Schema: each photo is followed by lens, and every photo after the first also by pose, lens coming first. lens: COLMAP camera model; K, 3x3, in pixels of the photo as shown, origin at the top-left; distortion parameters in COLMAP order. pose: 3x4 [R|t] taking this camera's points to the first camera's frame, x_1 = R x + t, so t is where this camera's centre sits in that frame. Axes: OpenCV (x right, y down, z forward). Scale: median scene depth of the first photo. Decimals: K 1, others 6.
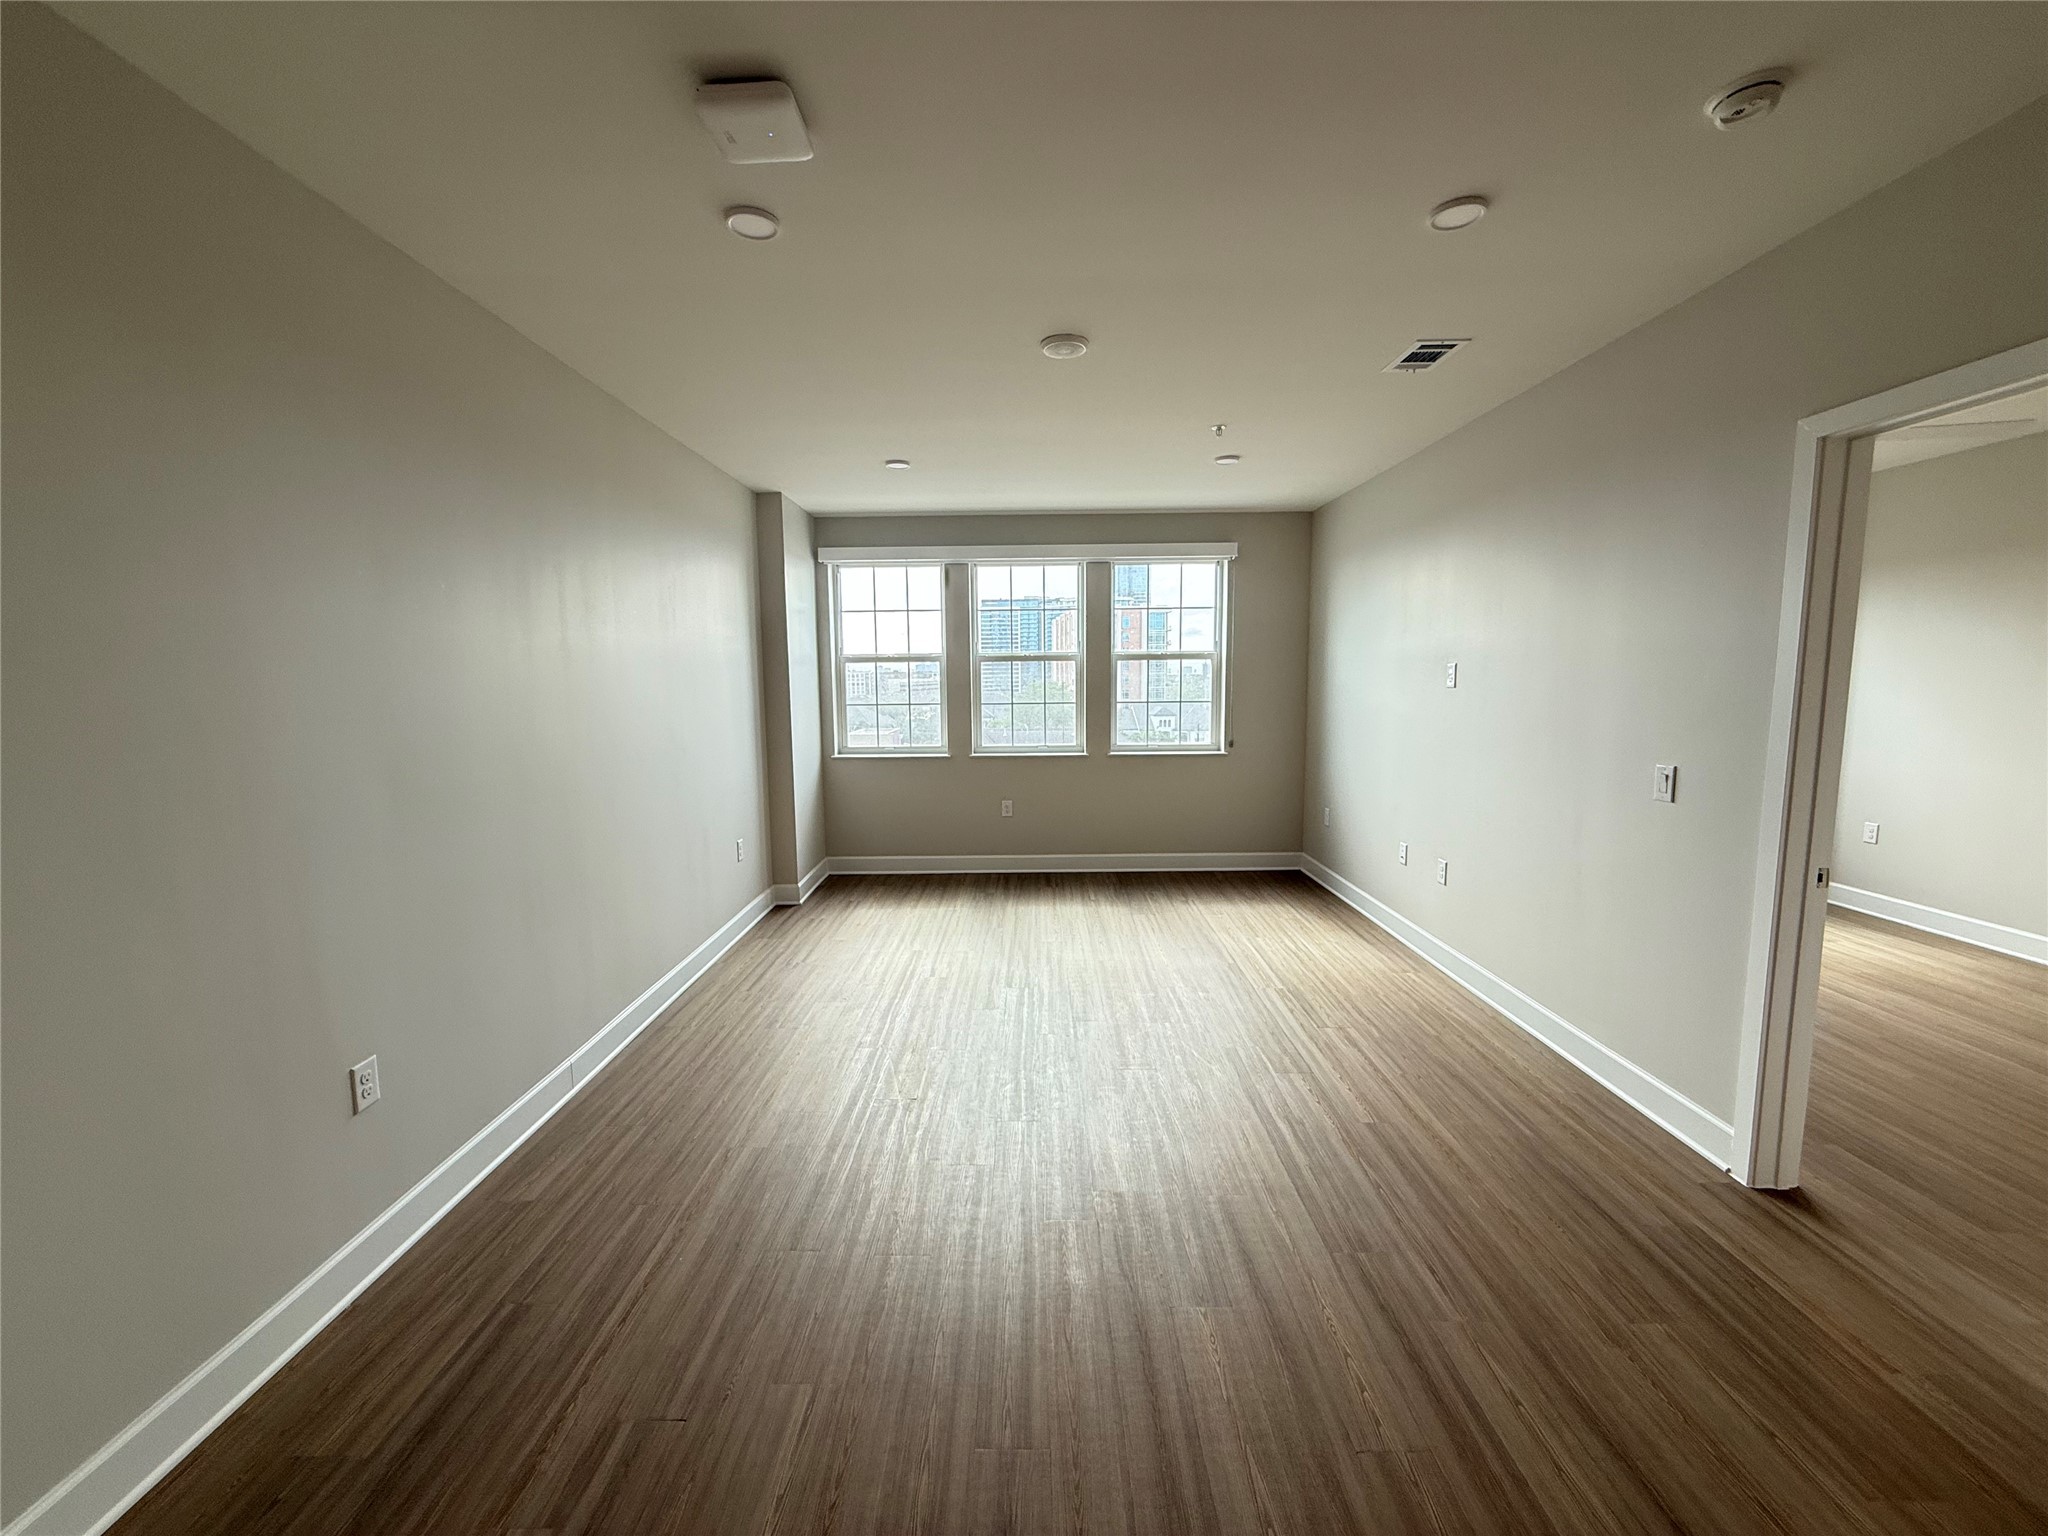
lens RADIAL K [[809.4, 0, 1006.7], [0, 809.4, 764.8], [0, 0, 1]] dist [-0.004551, 0.001705]
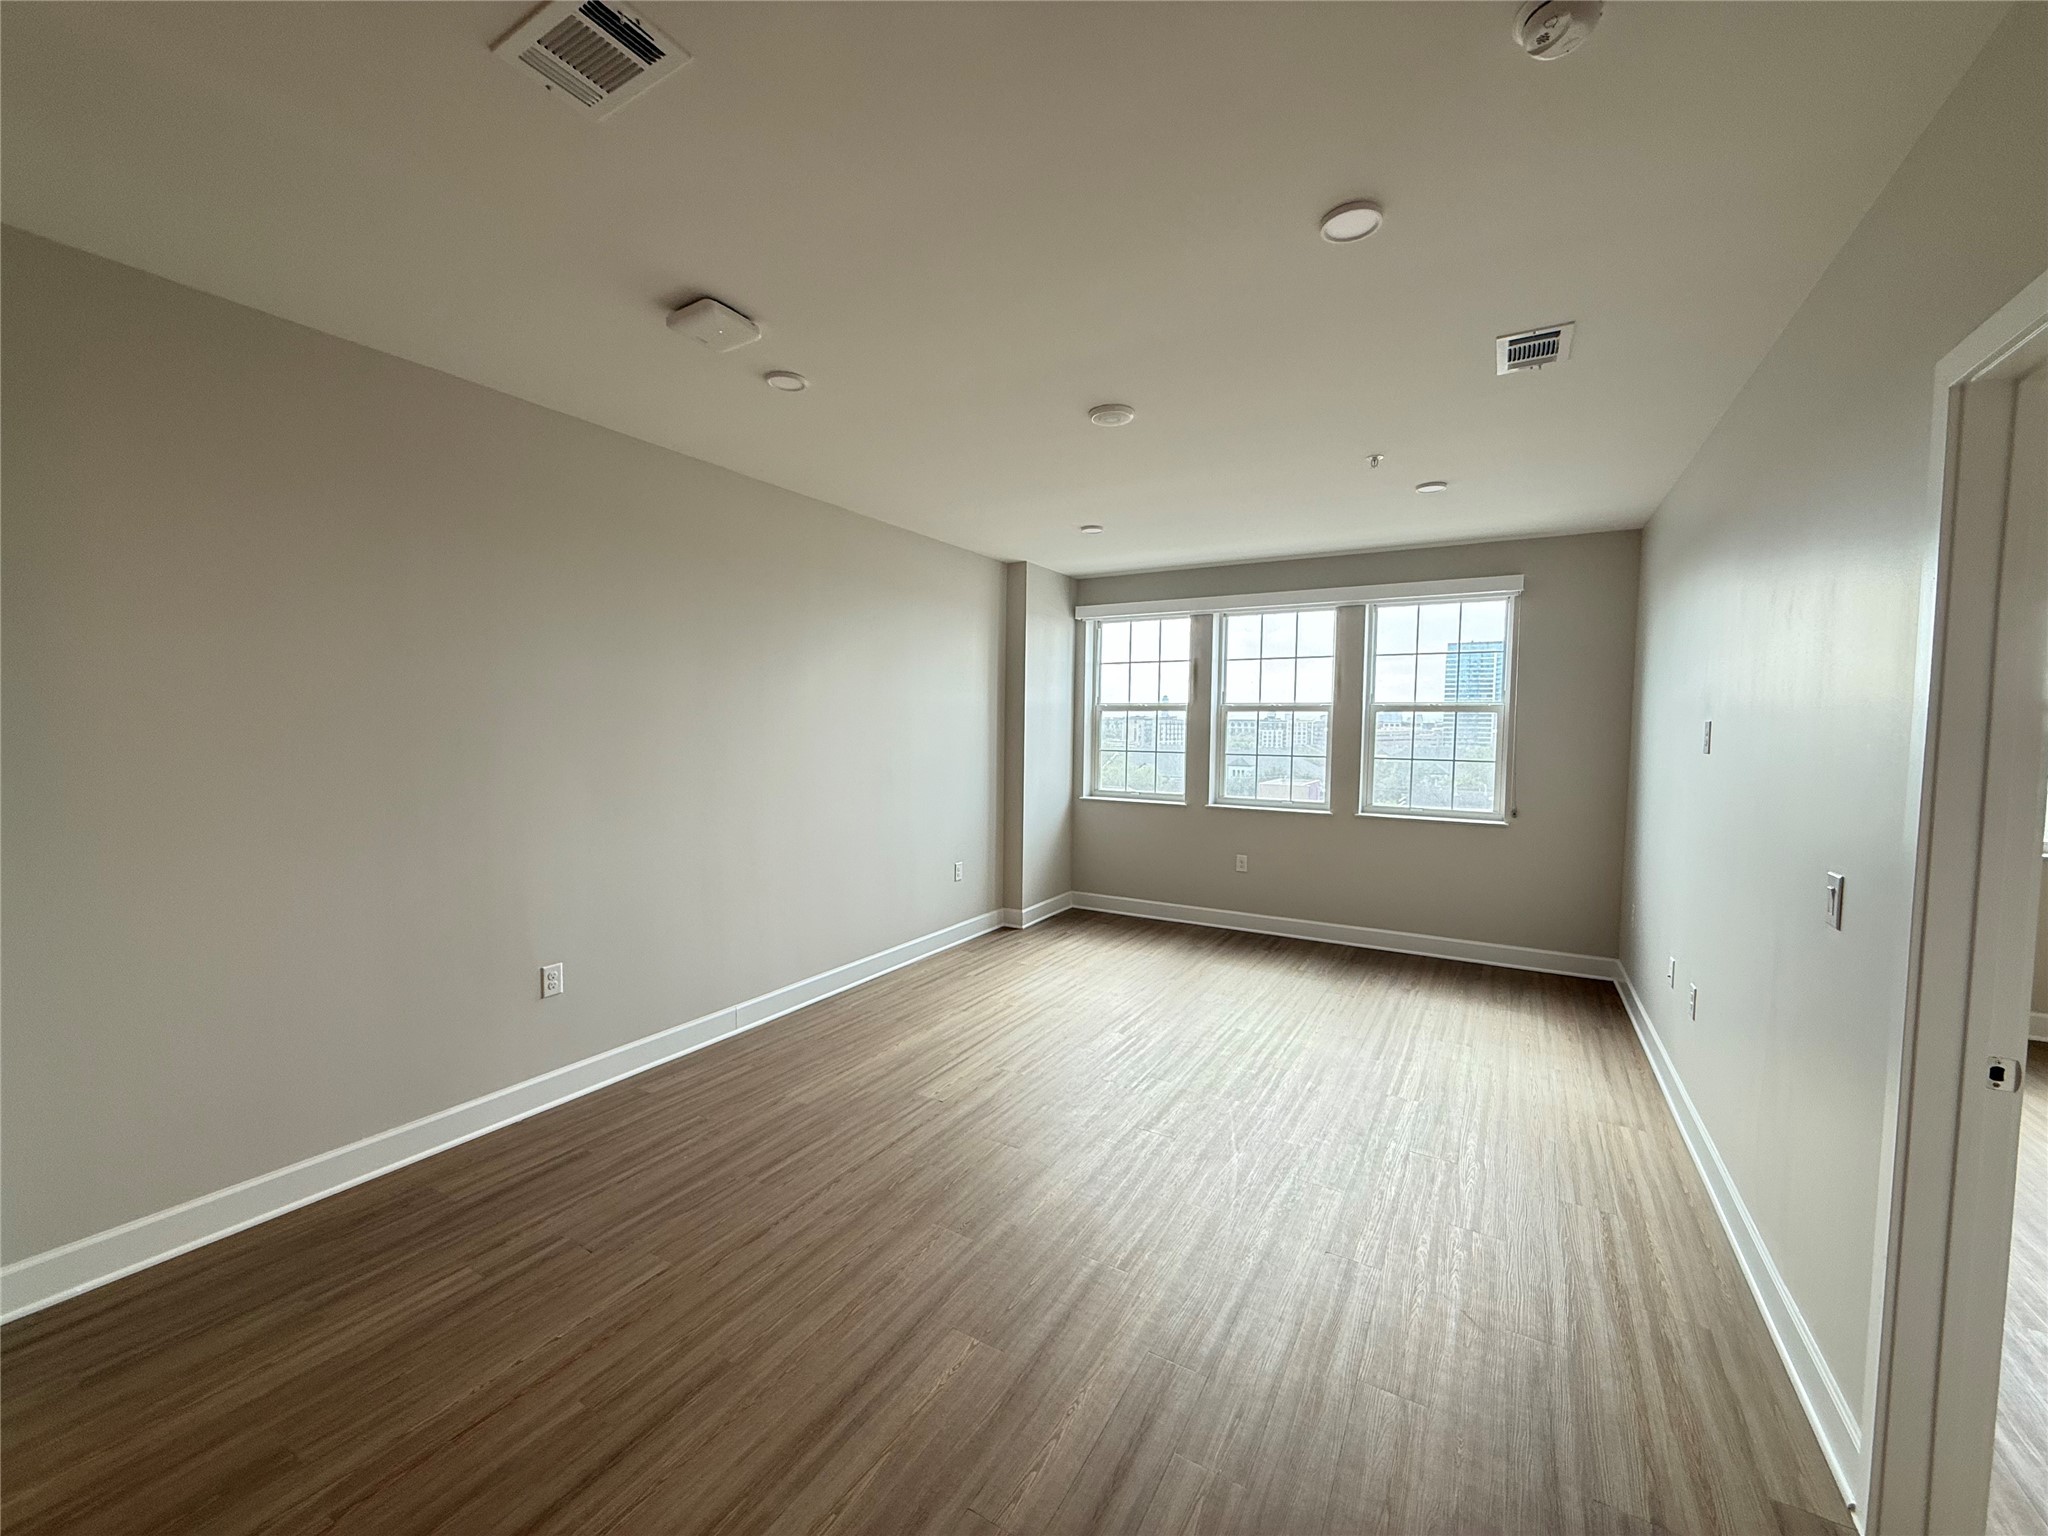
lens RADIAL K [[809.4, 0, 1029.5], [0, 809.4, 766.0], [0, 0, 1]] dist [-0.004551, 0.001705]
pose [[0.866878, 0.045379, -0.496450, 0.262679], [-0.073644, 0.996579, -0.037499, -0.006962], [0.493051, 0.069068, 0.867255, 0.031729]]
